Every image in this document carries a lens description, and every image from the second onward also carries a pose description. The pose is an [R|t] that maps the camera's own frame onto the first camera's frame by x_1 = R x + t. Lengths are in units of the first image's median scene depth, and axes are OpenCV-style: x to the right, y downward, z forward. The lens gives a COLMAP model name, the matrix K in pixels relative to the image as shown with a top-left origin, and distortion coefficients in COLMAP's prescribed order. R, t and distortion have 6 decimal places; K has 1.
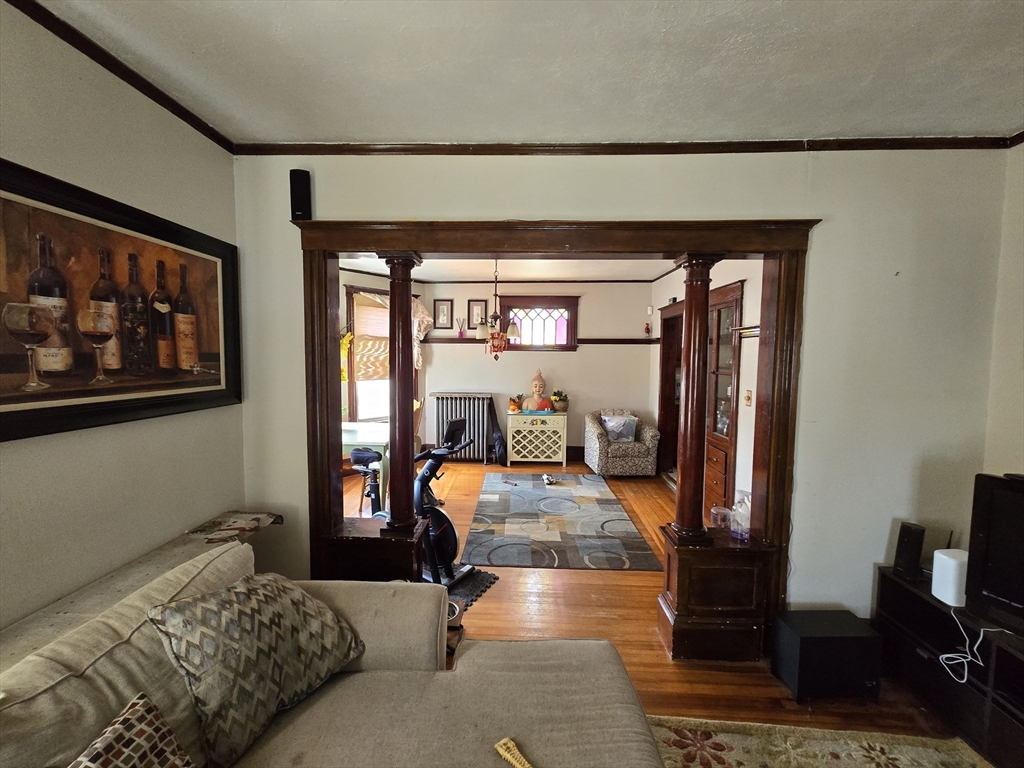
lens RADIAL K [[419.3, 0, 510.2], [0, 419.3, 383.0], [0, 0, 1]] dist [-0.000863, 0.000572]
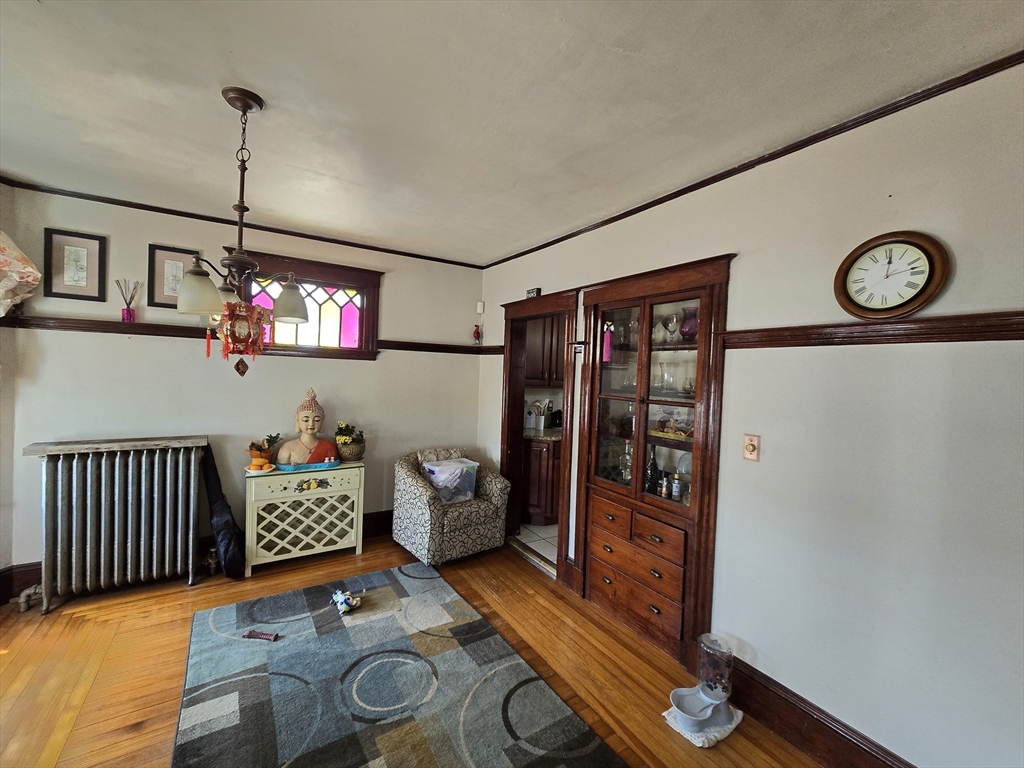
lens RADIAL K [[419.3, 0, 510.2], [0, 419.3, 383.0], [0, 0, 1]] dist [-0.000863, 0.000572]
pose [[0.819559, 0.007568, 0.572945, -0.037066], [0.008026, 0.999663, -0.024685, -0.025310], [-0.572939, 0.024830, 0.819222, 0.386900]]
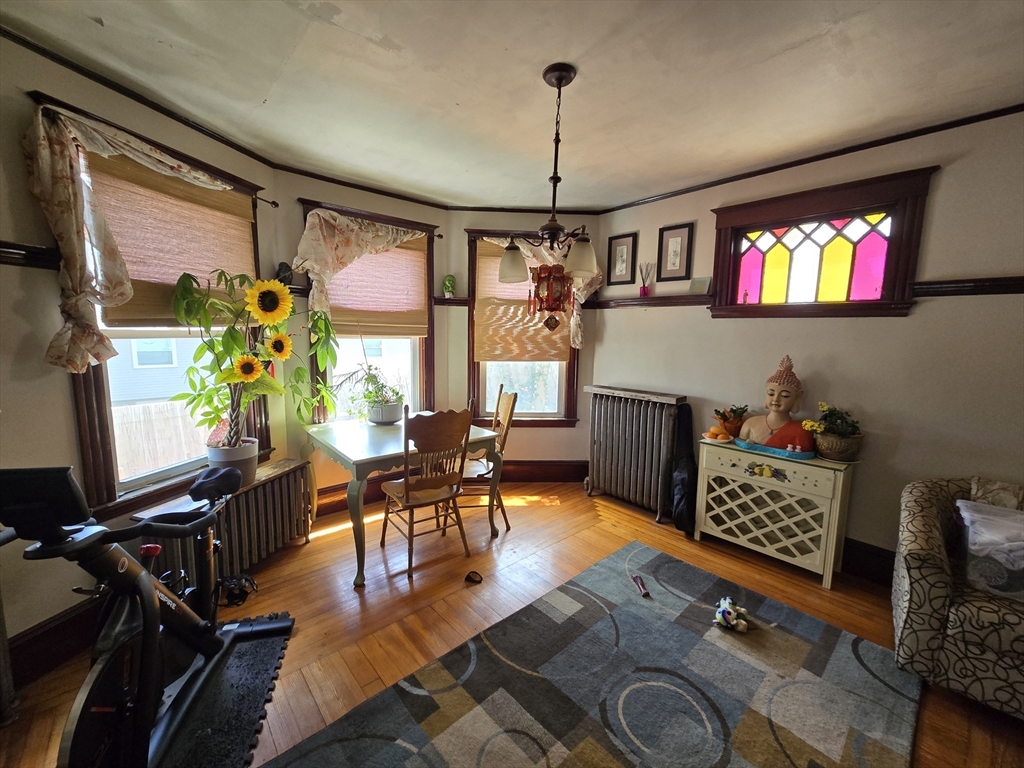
lens RADIAL K [[419.3, 0, 510.2], [0, 419.3, 383.0], [0, 0, 1]] dist [-0.000863, 0.000572]
pose [[0.693879, 0.092620, -0.714110, 0.190885], [-0.059496, 0.995677, 0.071328, -0.019455], [0.717629, -0.007006, 0.696390, 0.473301]]
